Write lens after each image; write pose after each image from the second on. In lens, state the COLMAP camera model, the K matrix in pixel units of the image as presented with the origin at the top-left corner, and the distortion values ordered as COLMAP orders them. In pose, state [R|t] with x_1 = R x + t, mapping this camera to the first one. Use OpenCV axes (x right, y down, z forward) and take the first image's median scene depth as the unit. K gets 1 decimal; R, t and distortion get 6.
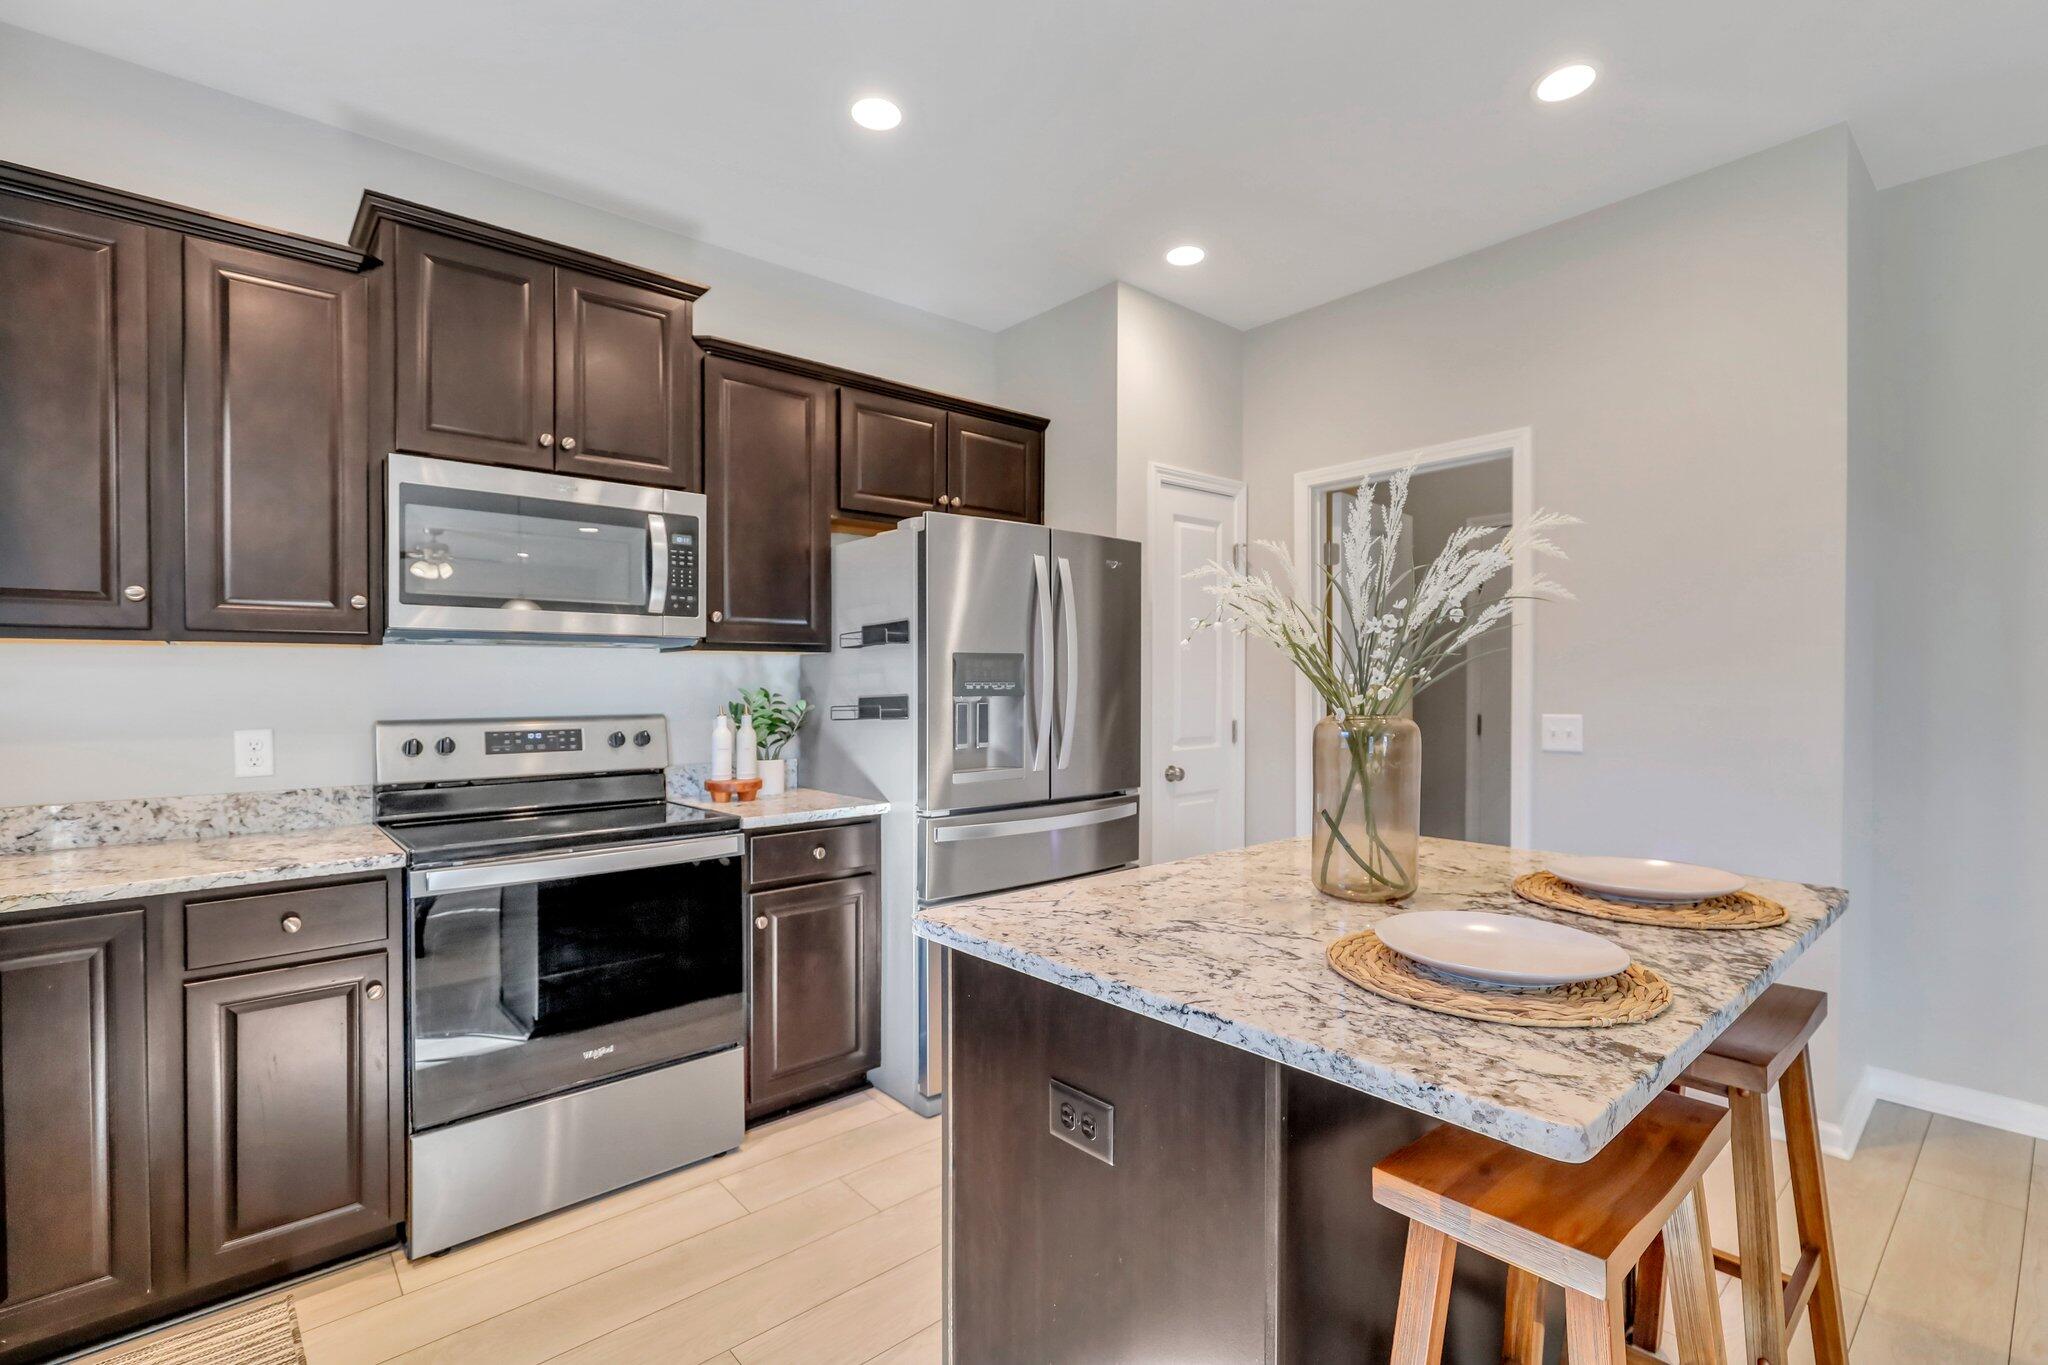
lens RADIAL K [[936.3, 0, 1034.0], [0, 936.3, 701.1], [0, 0, 1]] dist [0.001045, 0.000799]
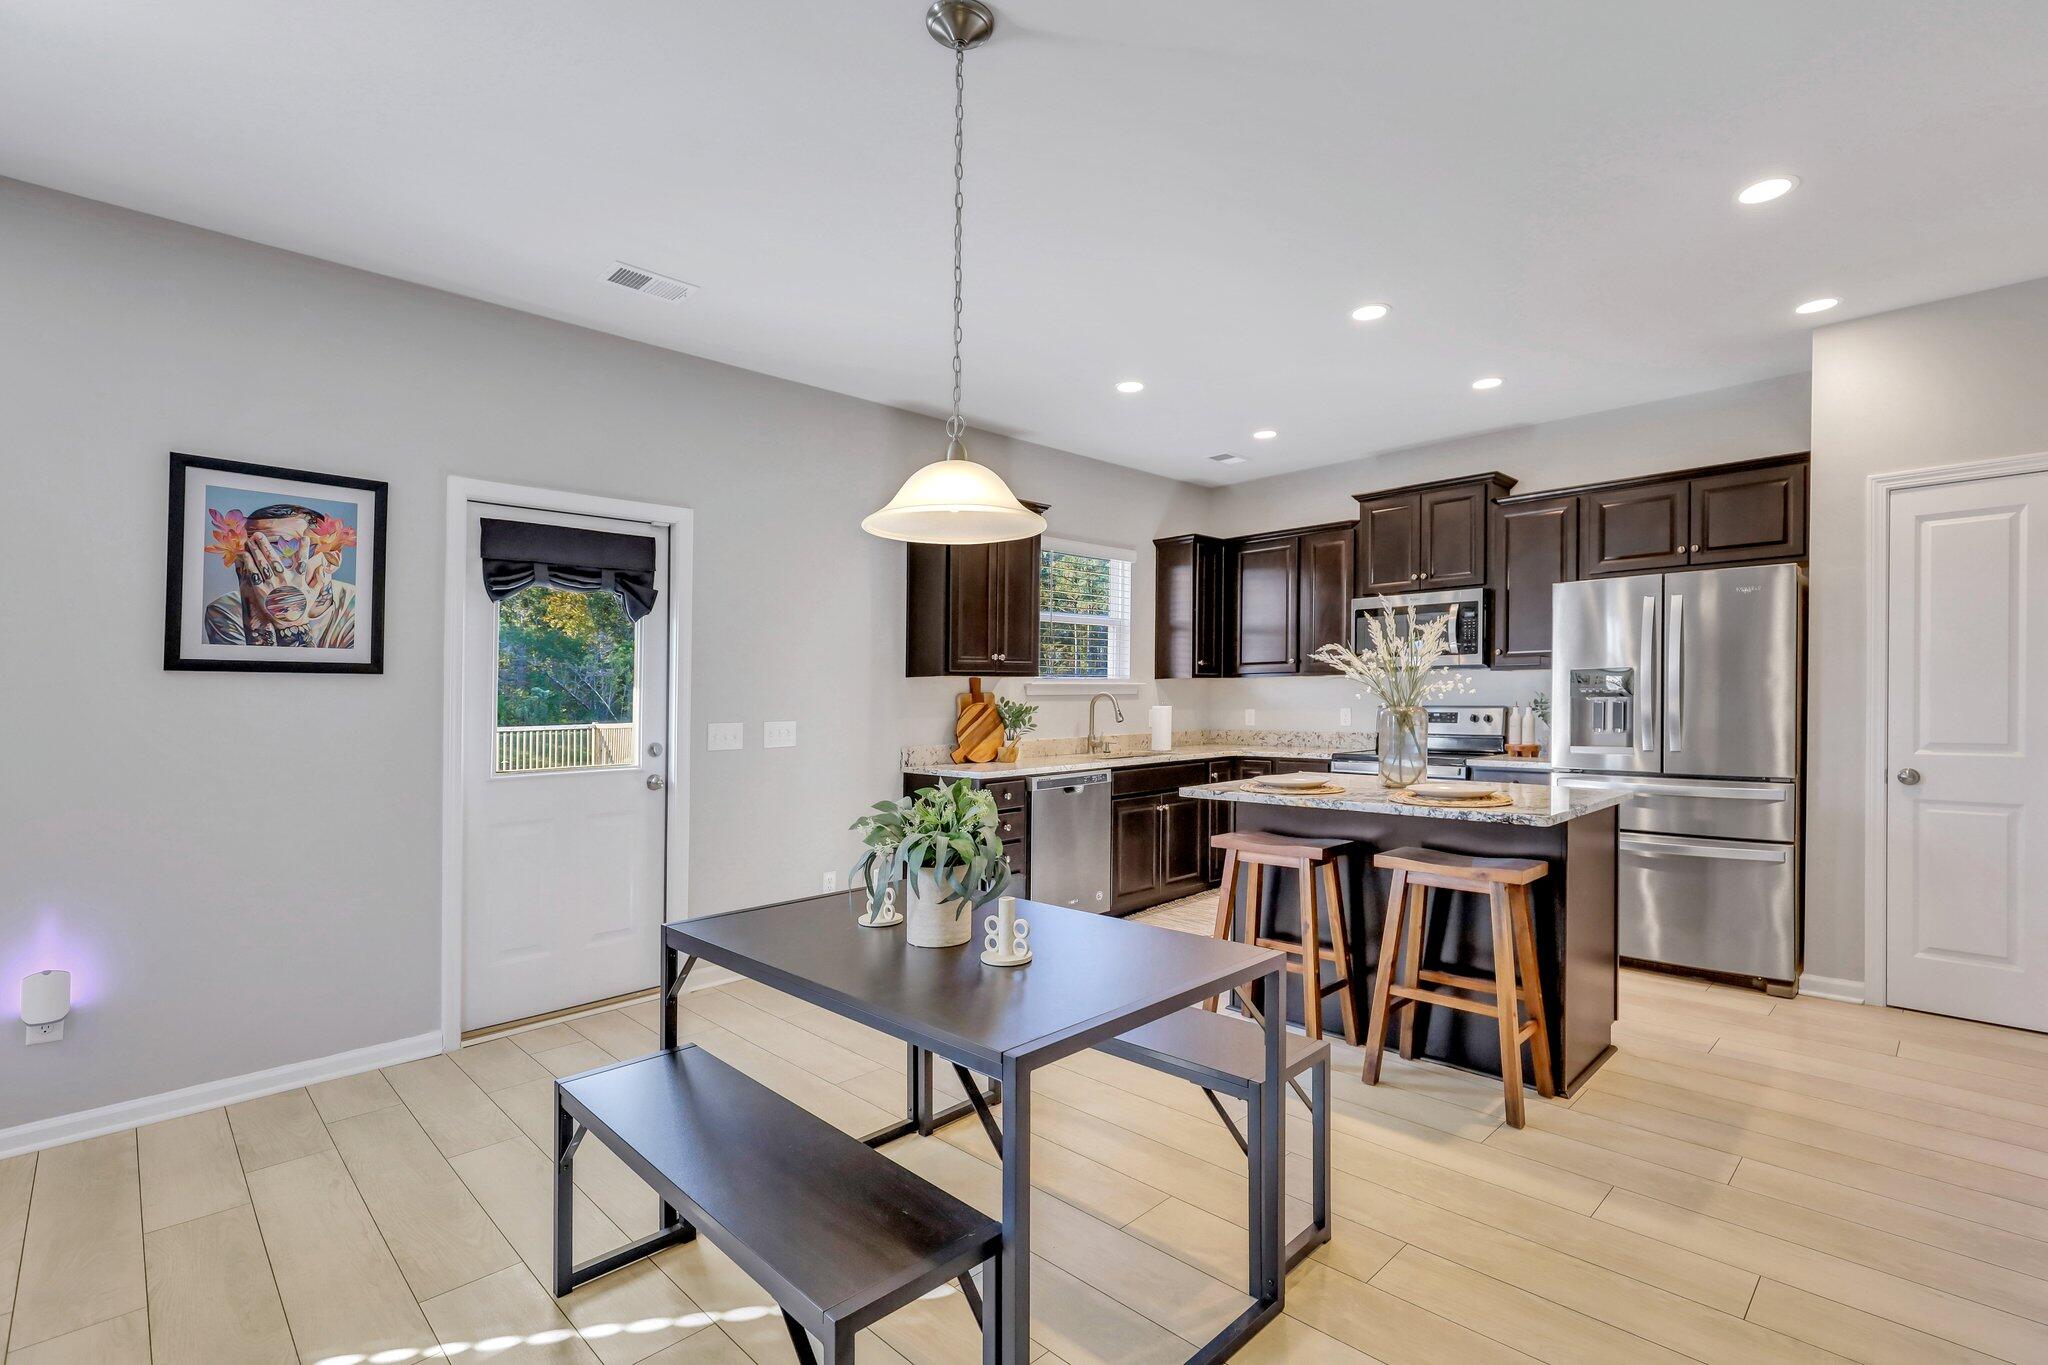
lens RADIAL K [[936.3, 0, 1034.0], [0, 936.3, 701.1], [0, 0, 1]] dist [0.001045, 0.000799]
pose [[0.057399, 0.012670, -0.998271, 1.478837], [-0.005601, 0.999908, 0.012369, -0.013142], [0.998336, 0.004882, 0.057465, 0.003167]]
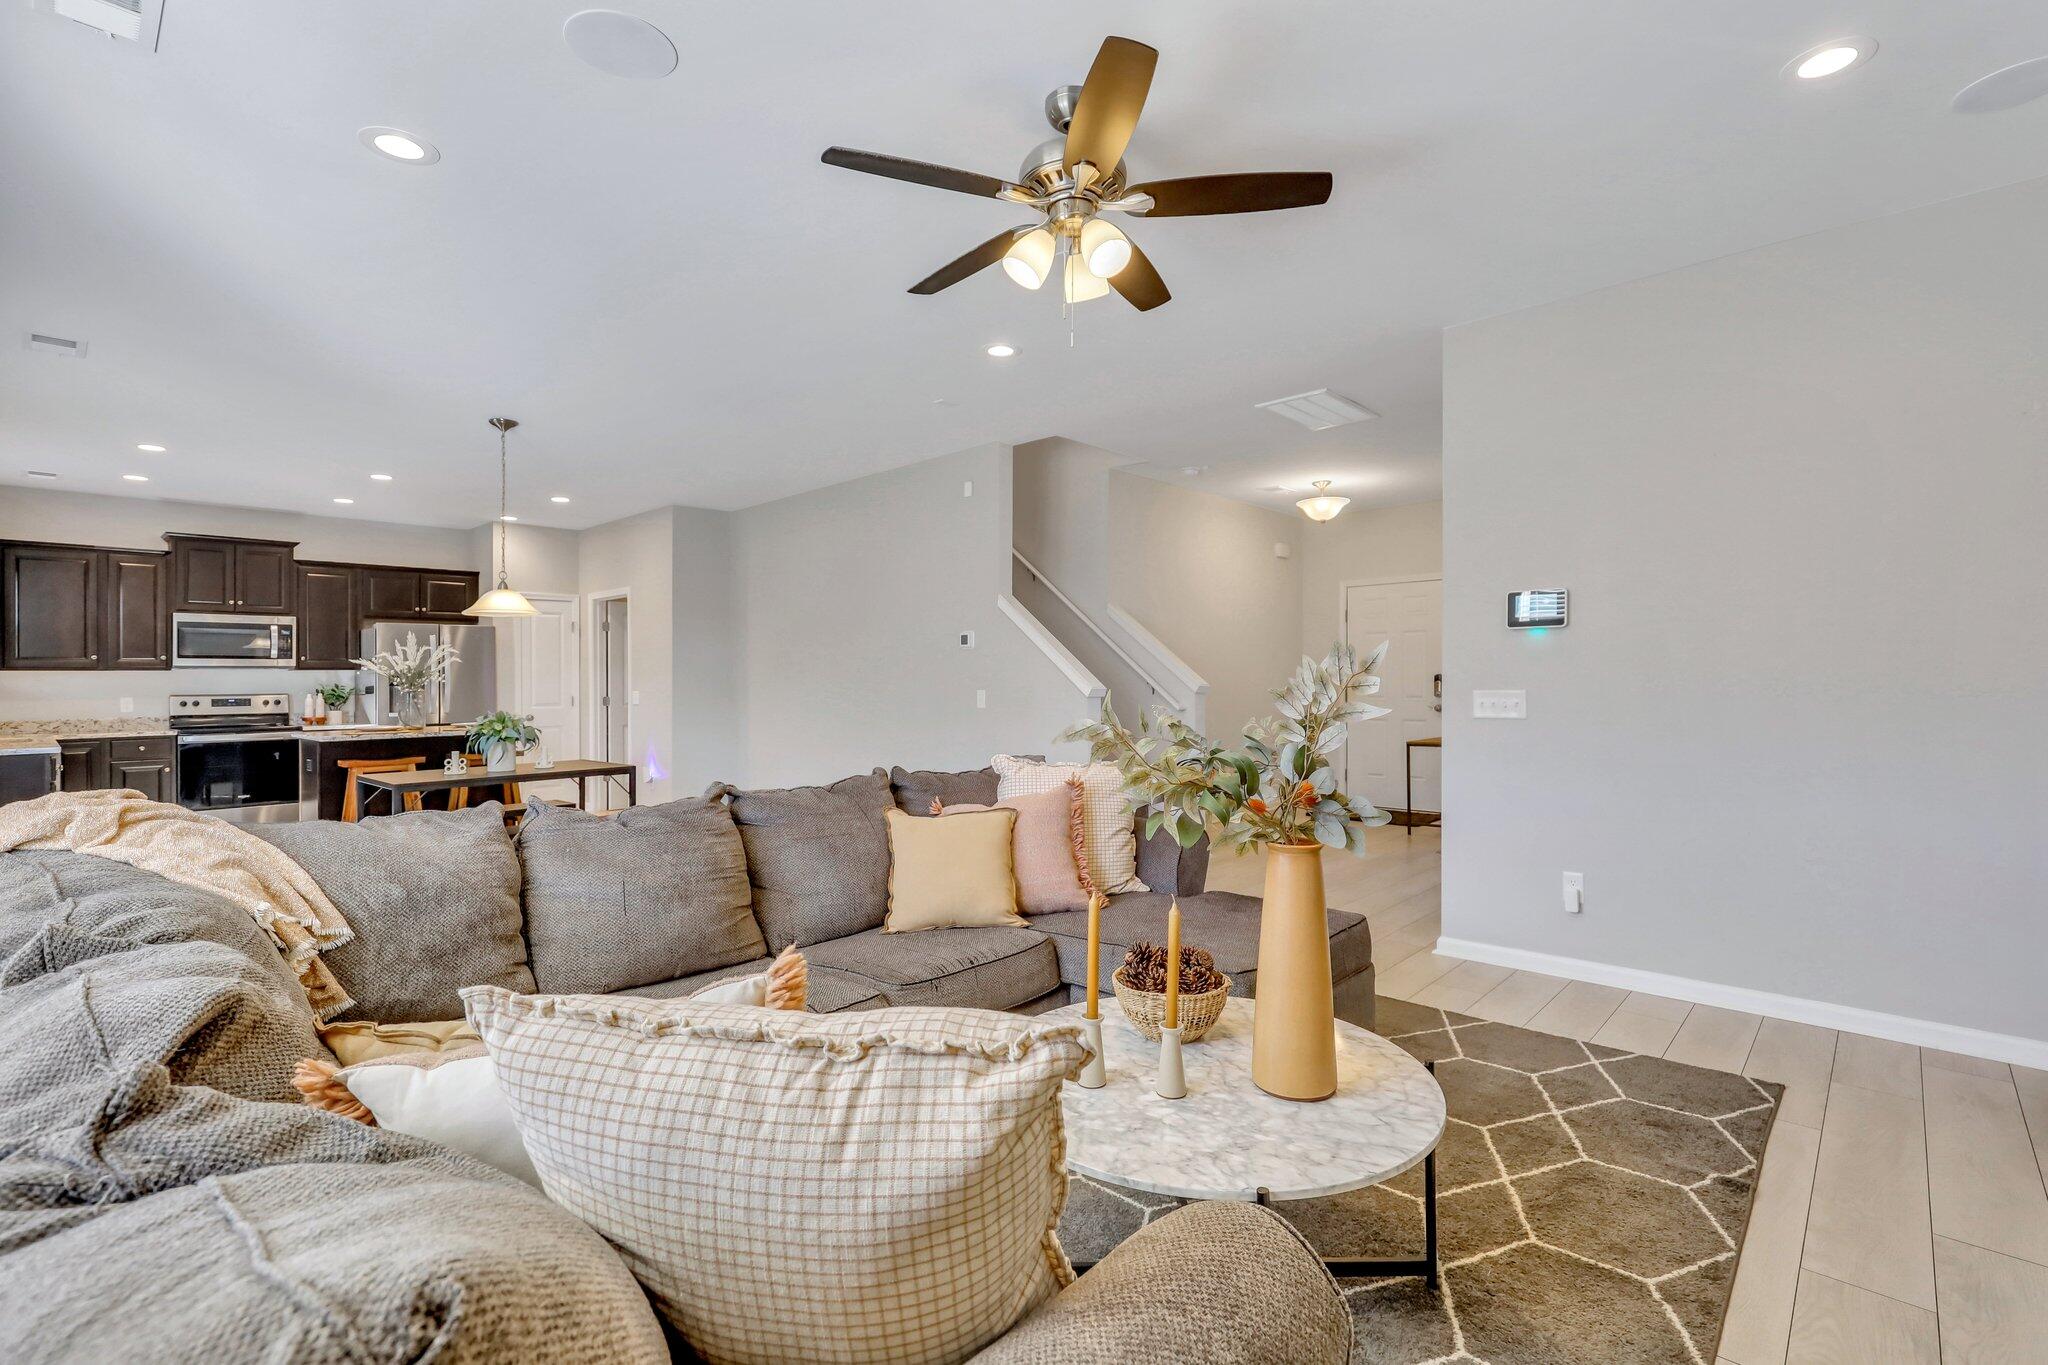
lens RADIAL K [[937.6, 0, 1024.0], [0, 937.6, 682.5], [0, 0, 1]] dist [0.000601, 0.000158]
pose [[0.995128, -0.007825, 0.098276, 1.618249], [0.009700, 0.999780, -0.018616, 0.059556], [-0.098109, 0.019479, 0.994985, -2.120686]]
